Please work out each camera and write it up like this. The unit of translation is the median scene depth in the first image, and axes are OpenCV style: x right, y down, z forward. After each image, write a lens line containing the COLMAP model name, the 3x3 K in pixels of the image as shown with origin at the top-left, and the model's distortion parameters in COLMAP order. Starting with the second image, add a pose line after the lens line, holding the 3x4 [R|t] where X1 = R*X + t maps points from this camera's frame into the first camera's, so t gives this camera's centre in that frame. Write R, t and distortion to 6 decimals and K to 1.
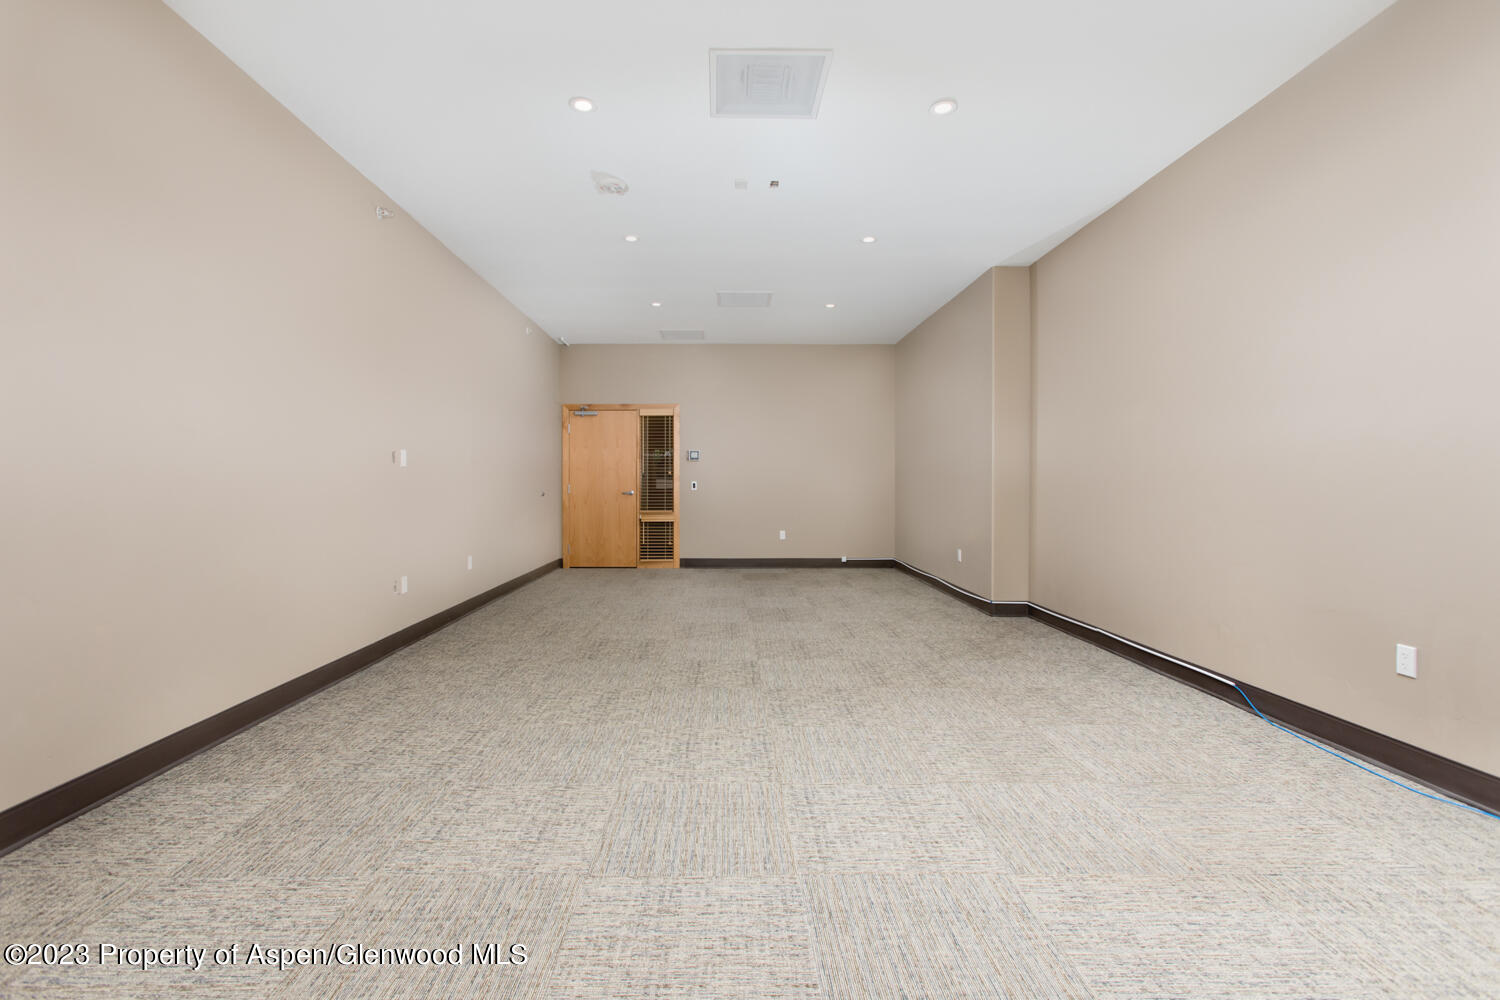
lens RADIAL K [[684.7, 0, 717.9], [0, 684.7, 496.1], [0, 0, 1]] dist [0.001768, 0.003883]
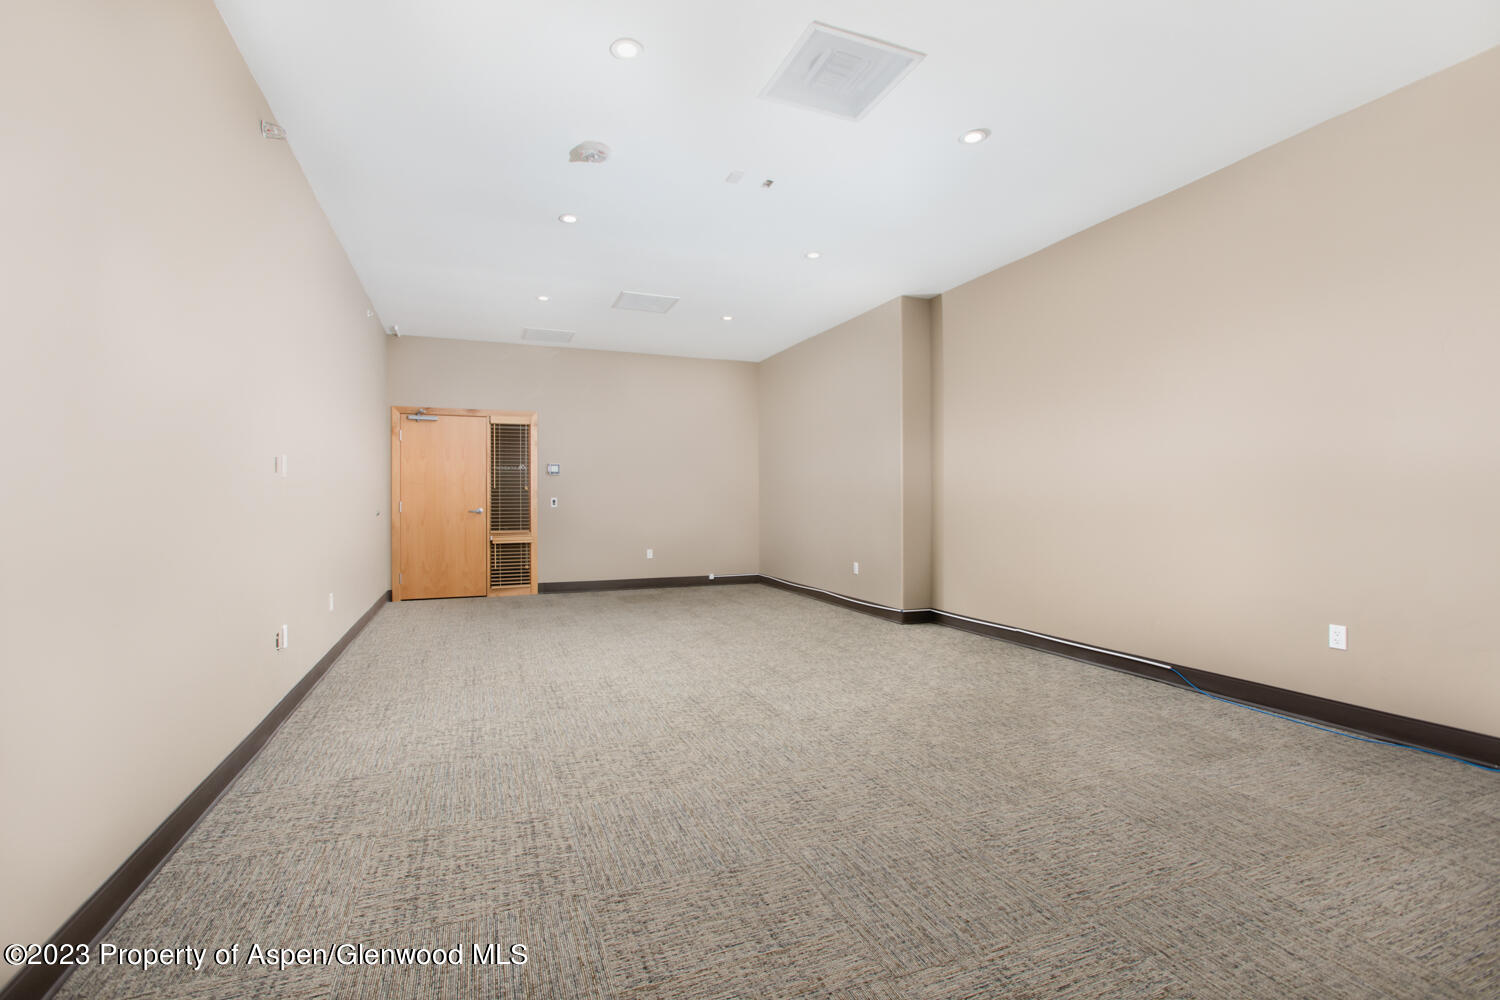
lens RADIAL K [[684.7, 0, 745.9], [0, 684.7, 504.6], [0, 0, 1]] dist [0.001768, 0.003883]
pose [[0.926886, -0.004257, 0.375318, -0.336602], [0.008604, 0.999914, -0.009906, -0.002674], [-0.375244, 0.012411, 0.926843, 0.152576]]
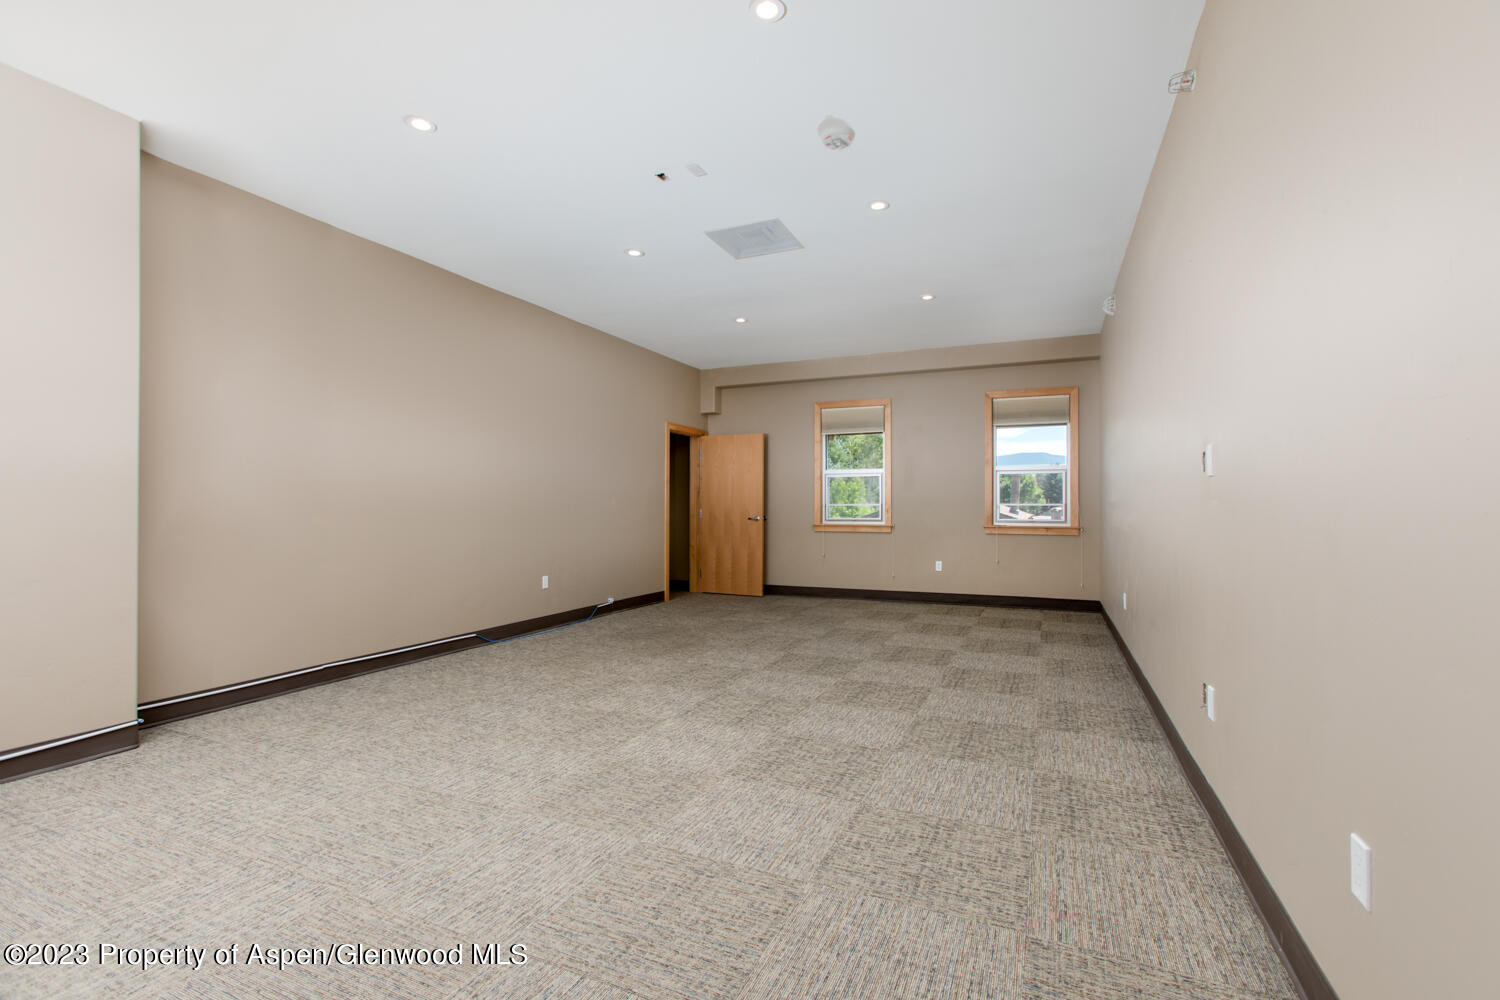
lens RADIAL K [[684.7, 0, 756.5], [0, 684.7, 502.1], [0, 0, 1]] dist [0.001768, 0.003883]
pose [[-0.922557, 0.004151, 0.385838, -0.420836], [0.006319, 0.999971, 0.004351, -0.033803], [-0.385808, 0.006453, -0.922556, 1.986516]]
